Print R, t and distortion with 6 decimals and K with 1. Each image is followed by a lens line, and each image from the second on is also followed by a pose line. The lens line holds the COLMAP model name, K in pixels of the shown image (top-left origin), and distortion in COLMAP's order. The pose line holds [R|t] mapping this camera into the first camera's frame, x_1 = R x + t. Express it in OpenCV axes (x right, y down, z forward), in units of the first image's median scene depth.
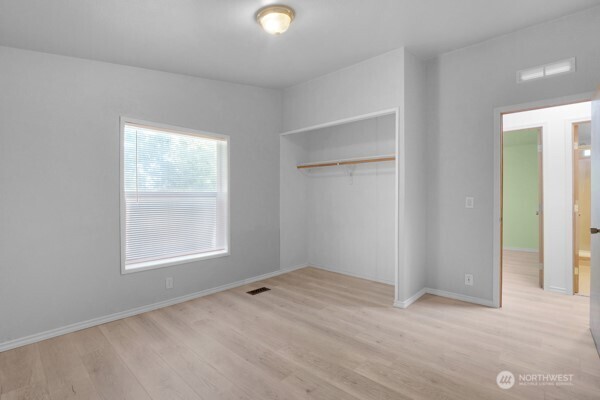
lens RADIAL K [[280.5, 0, 303.8], [0, 280.5, 198.3], [0, 0, 1]] dist [-0.021948, 0.003302]
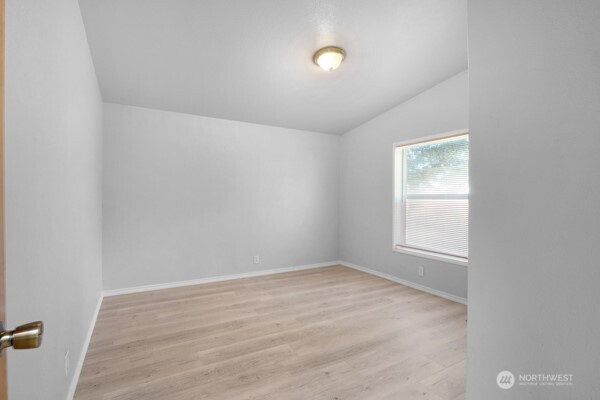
lens RADIAL K [[280.5, 0, 302.5], [0, 280.5, 198.6], [0, 0, 1]] dist [-0.021948, 0.003302]
pose [[-0.278053, 0.009285, -0.960521, 1.183033], [-0.013915, 0.999809, 0.013693, -0.017191], [0.960465, 0.017173, -0.277871, 1.261935]]
